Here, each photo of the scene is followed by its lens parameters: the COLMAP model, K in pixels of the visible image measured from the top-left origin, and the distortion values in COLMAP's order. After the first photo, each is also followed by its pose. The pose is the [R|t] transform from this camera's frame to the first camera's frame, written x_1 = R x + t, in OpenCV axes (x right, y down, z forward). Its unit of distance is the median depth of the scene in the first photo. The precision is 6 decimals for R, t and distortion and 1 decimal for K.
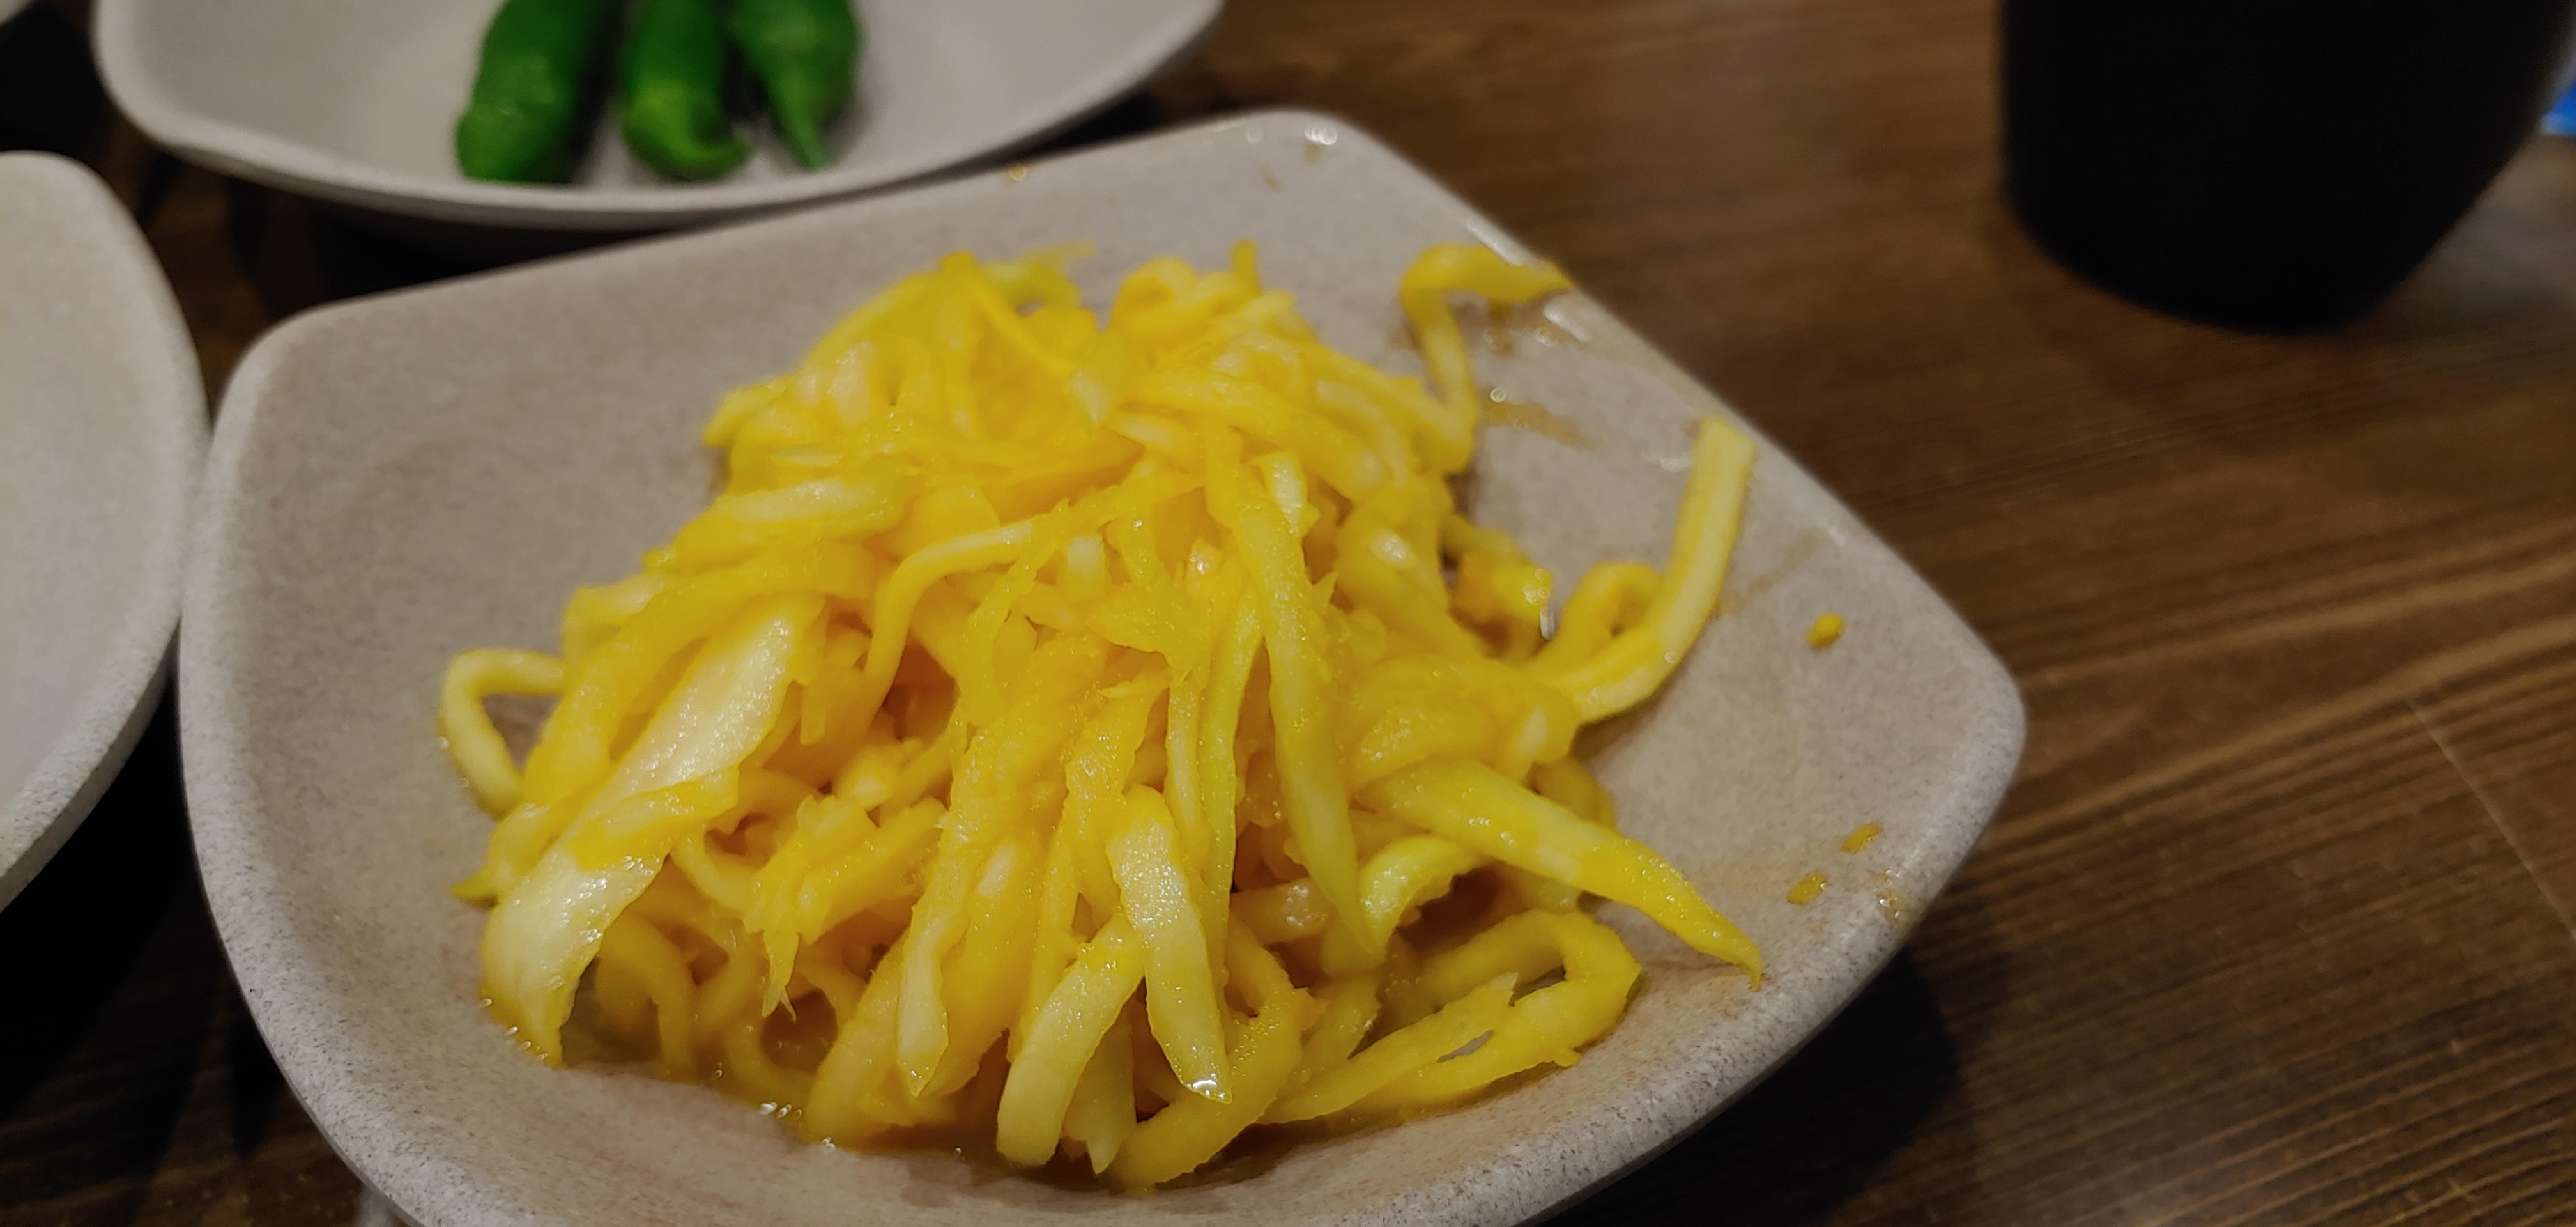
lens RADIAL K [[1768.0, 0, 1288.0], [0, 1768.0, 613.5], [0, 0, 1]] dist [0.063745, -0.000235]
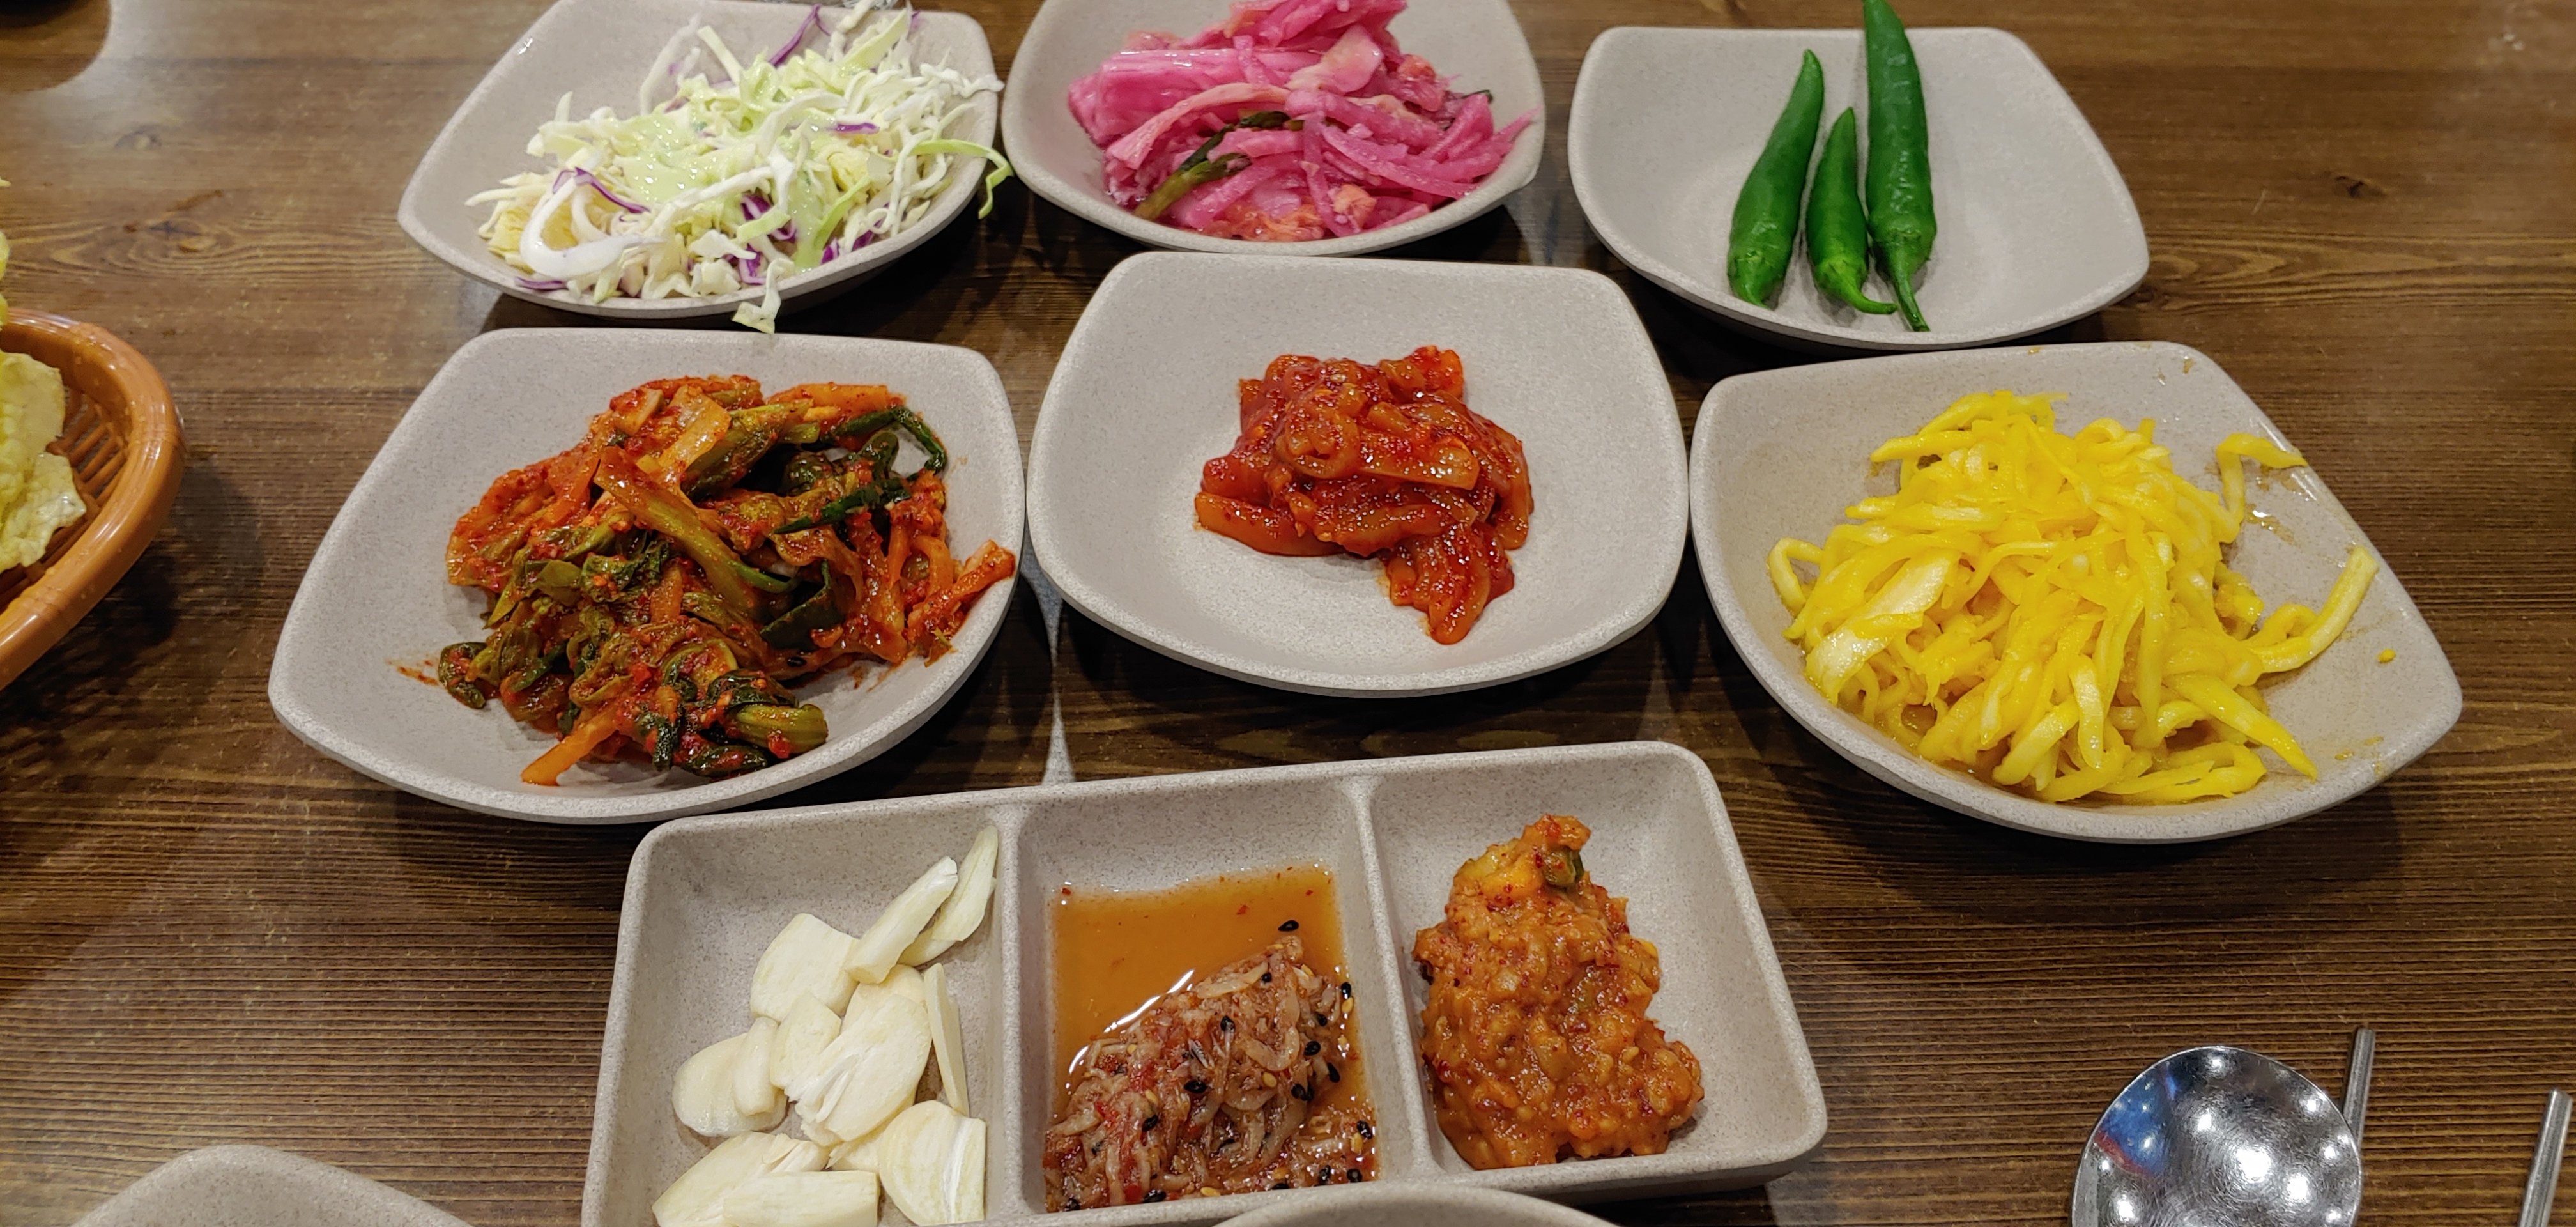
lens RADIAL K [[2136.0, 0, 1288.0], [0, 2136.0, 613.5], [0, 0, 1]] dist [-0.014831, -0.006753]
pose [[0.947531, 0.219772, -0.232132, -0.414936], [-0.200454, 0.974161, 0.104065, -0.045868], [0.249004, -0.052073, 0.967101, -2.008313]]
